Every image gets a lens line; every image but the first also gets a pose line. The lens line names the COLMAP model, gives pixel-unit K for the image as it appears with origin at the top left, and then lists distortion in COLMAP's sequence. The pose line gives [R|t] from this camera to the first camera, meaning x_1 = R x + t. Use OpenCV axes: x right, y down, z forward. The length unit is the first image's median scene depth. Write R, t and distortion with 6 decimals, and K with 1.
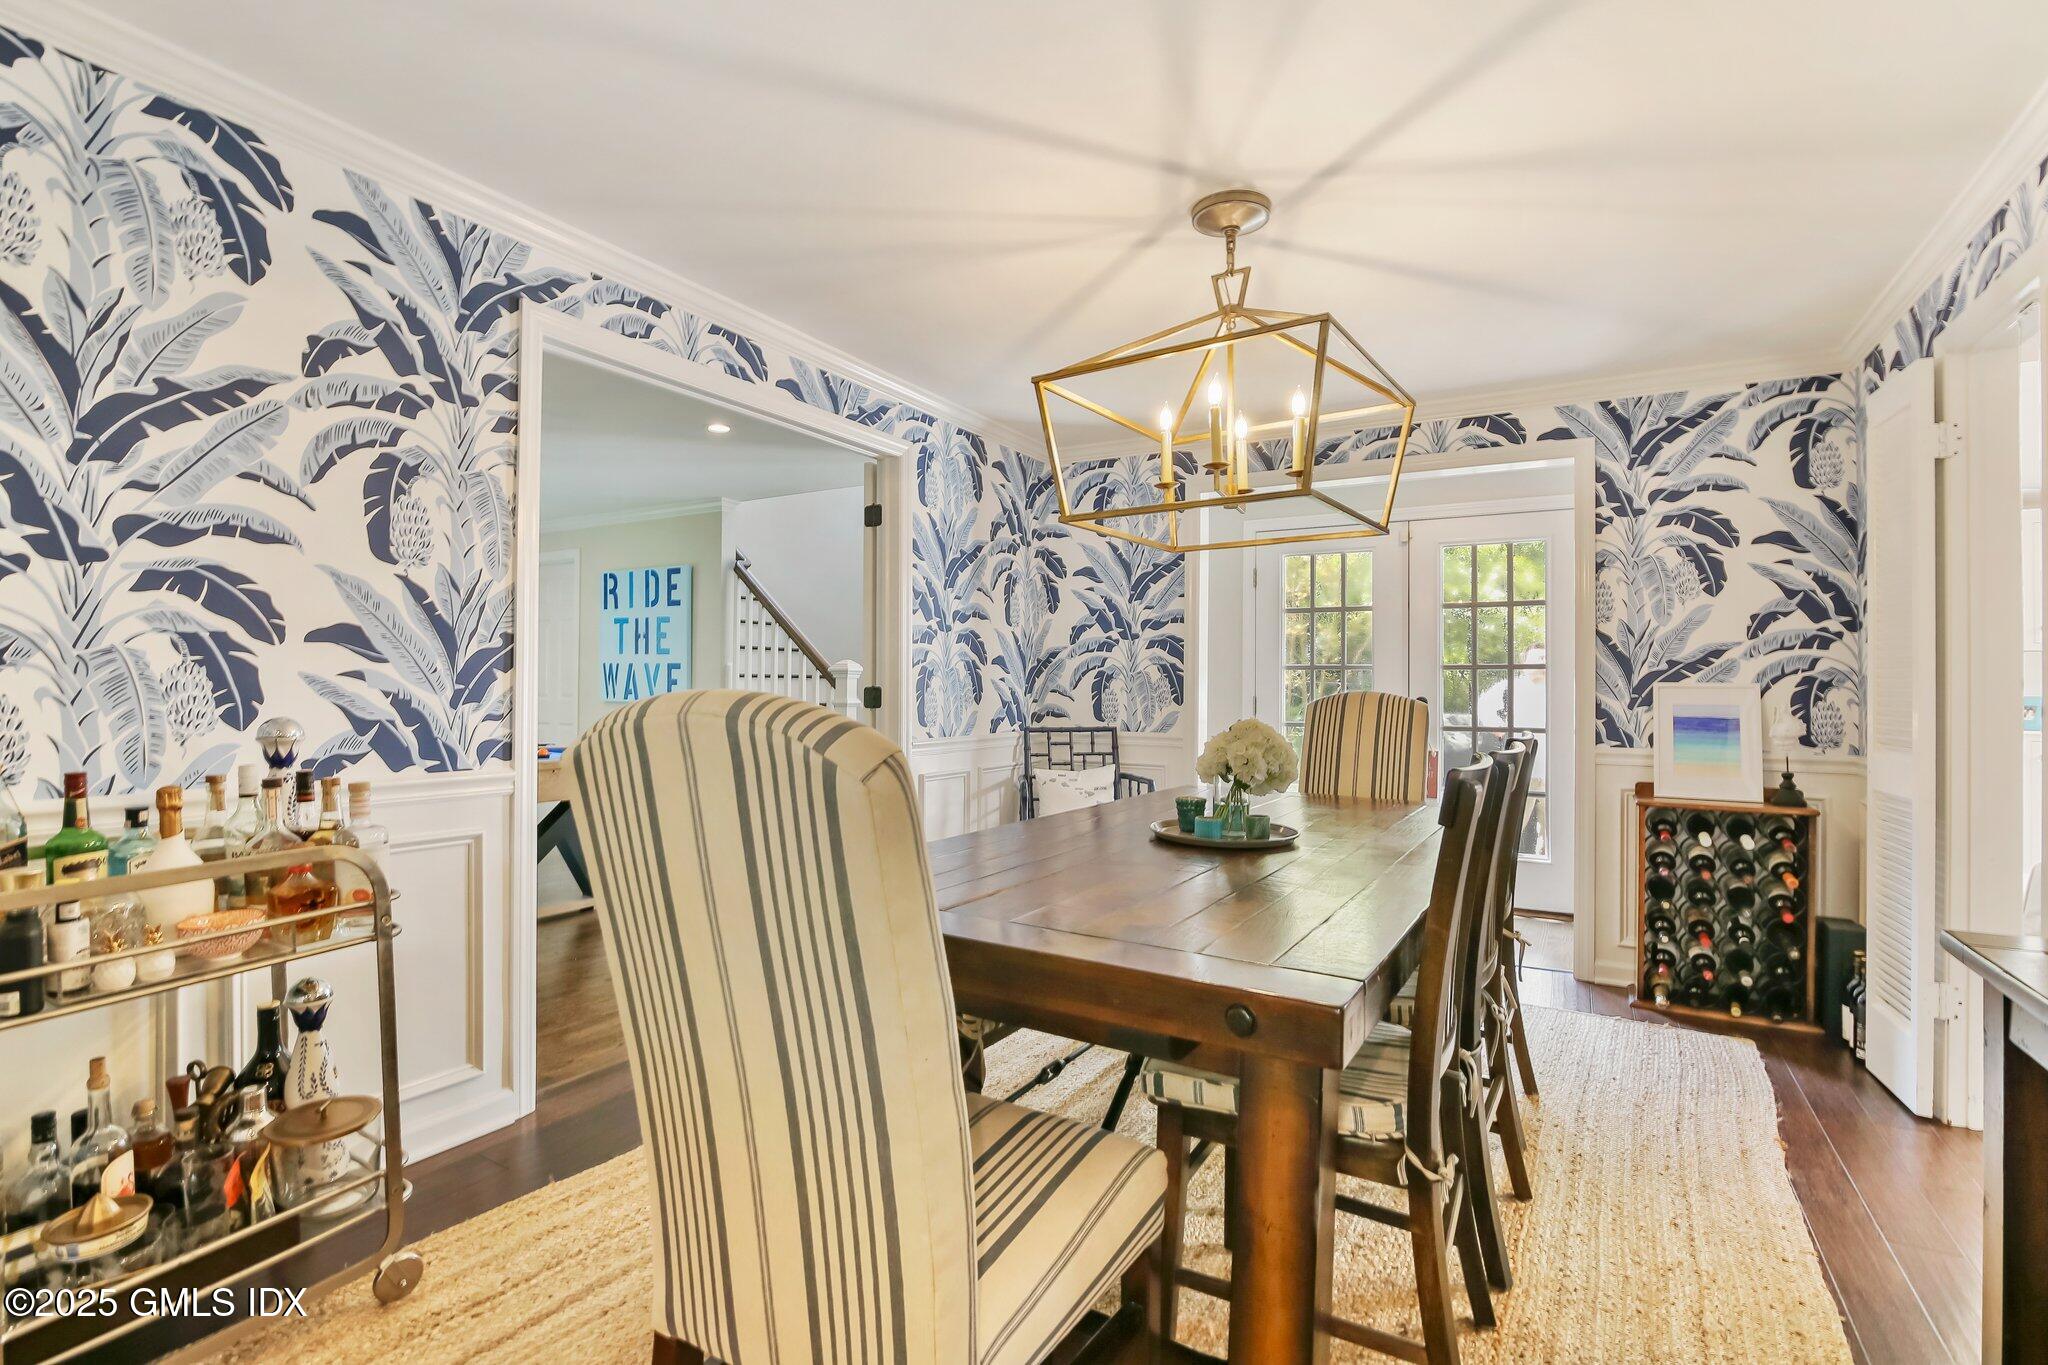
lens RADIAL K [[942.3, 0, 1030.1], [0, 942.3, 679.6], [0, 0, 1]] dist [-0.018906, 0.002167]
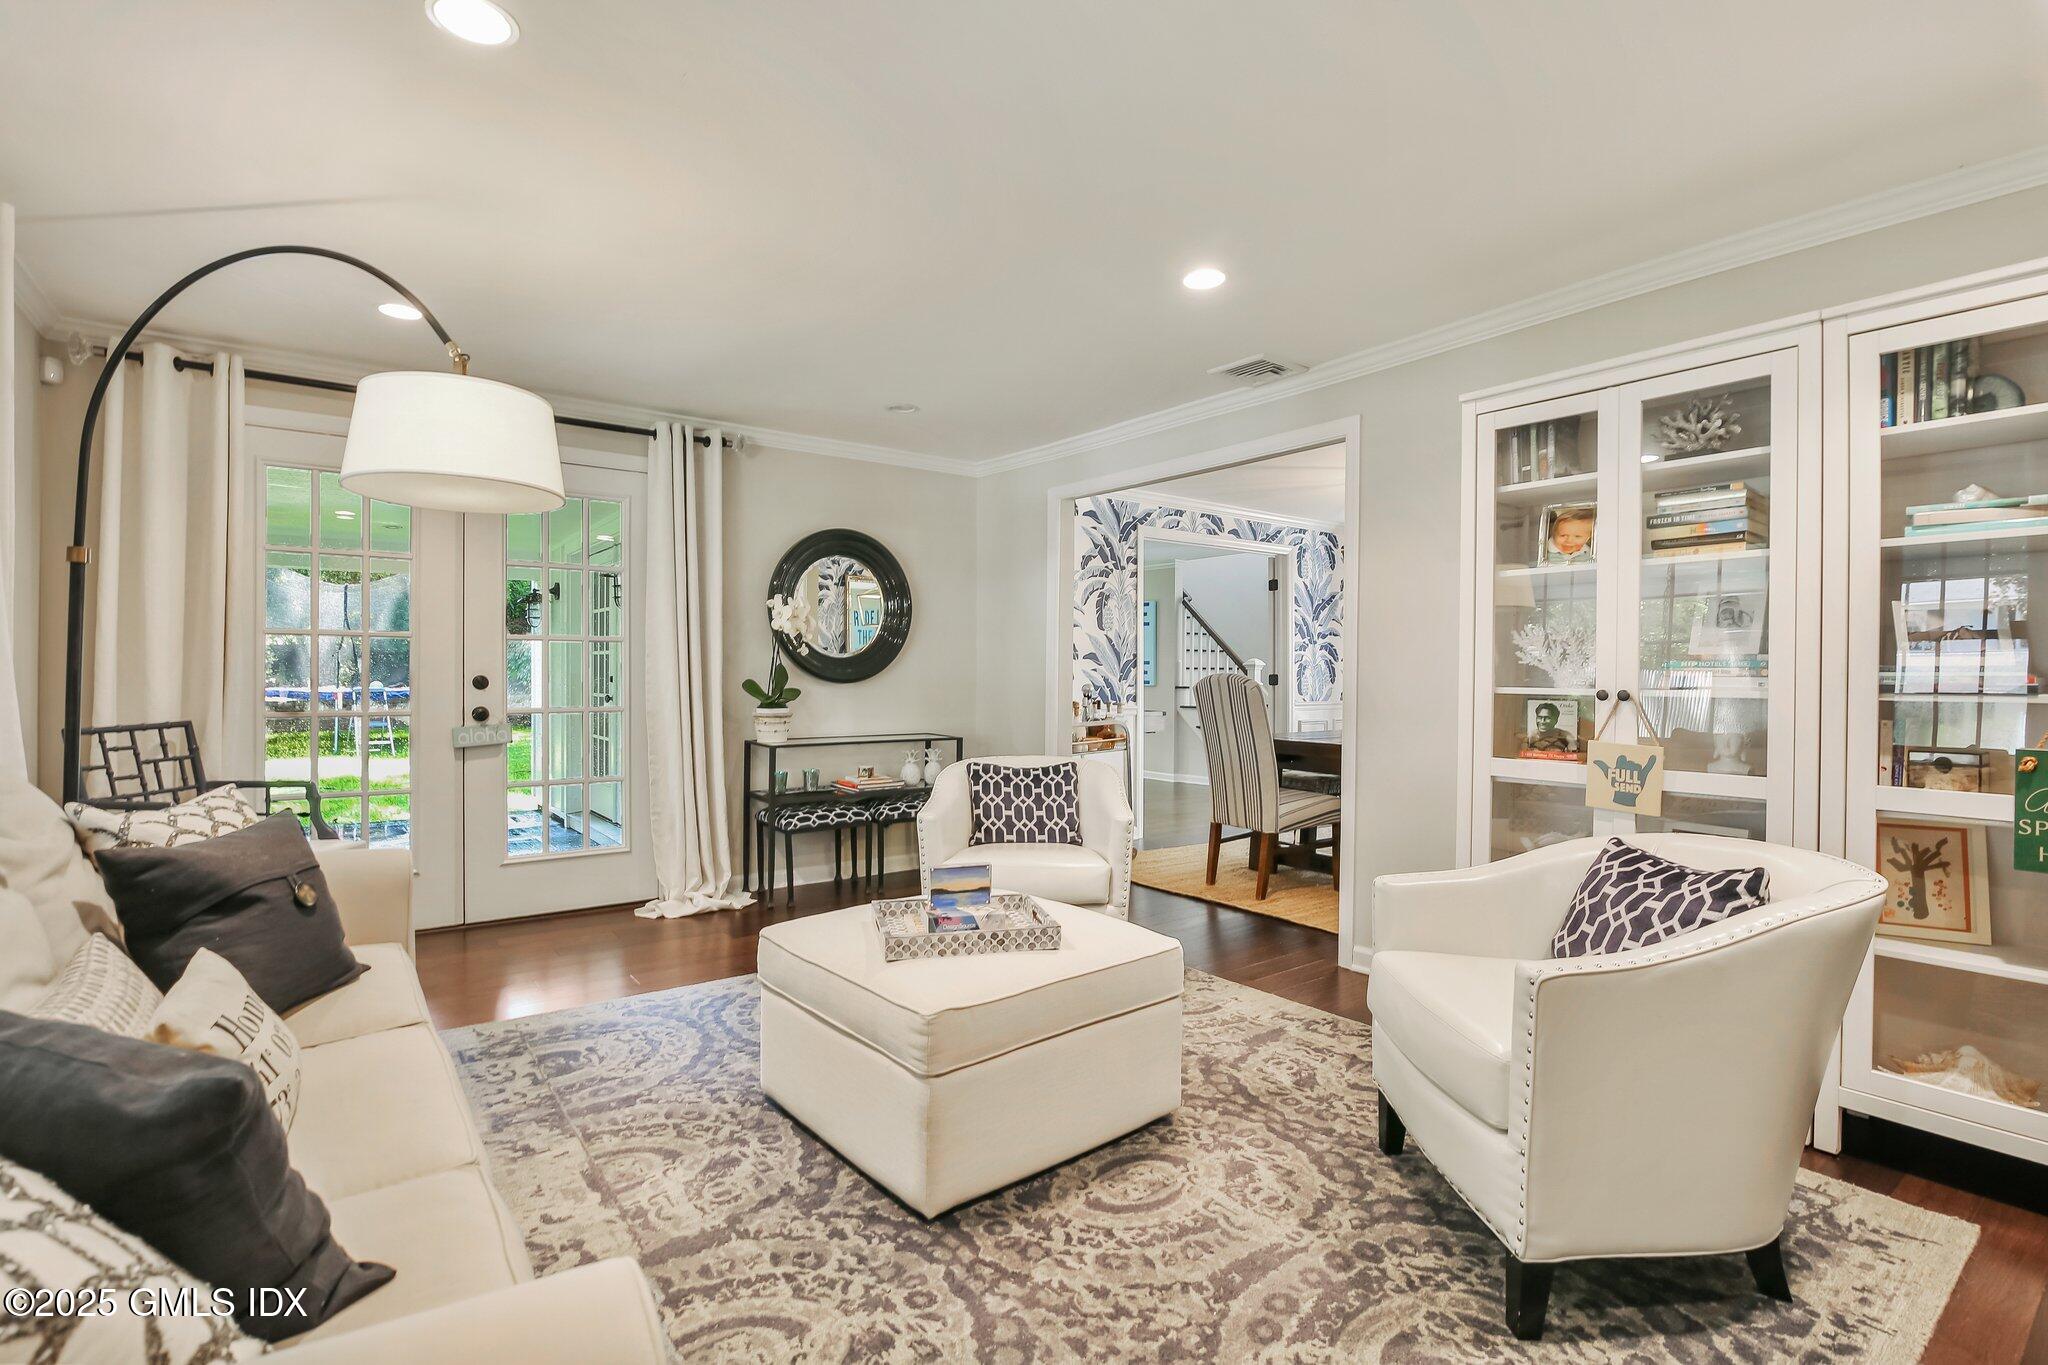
lens RADIAL K [[942.3, 0, 1036.8], [0, 942.3, 669.2], [0, 0, 1]] dist [-0.018906, 0.002167]
pose [[0.920958, -0.003538, -0.389645, 0.137160], [0.003853, 0.999993, 0.000027, -0.004651], [0.389642, -0.001526, 0.920965, -0.963848]]
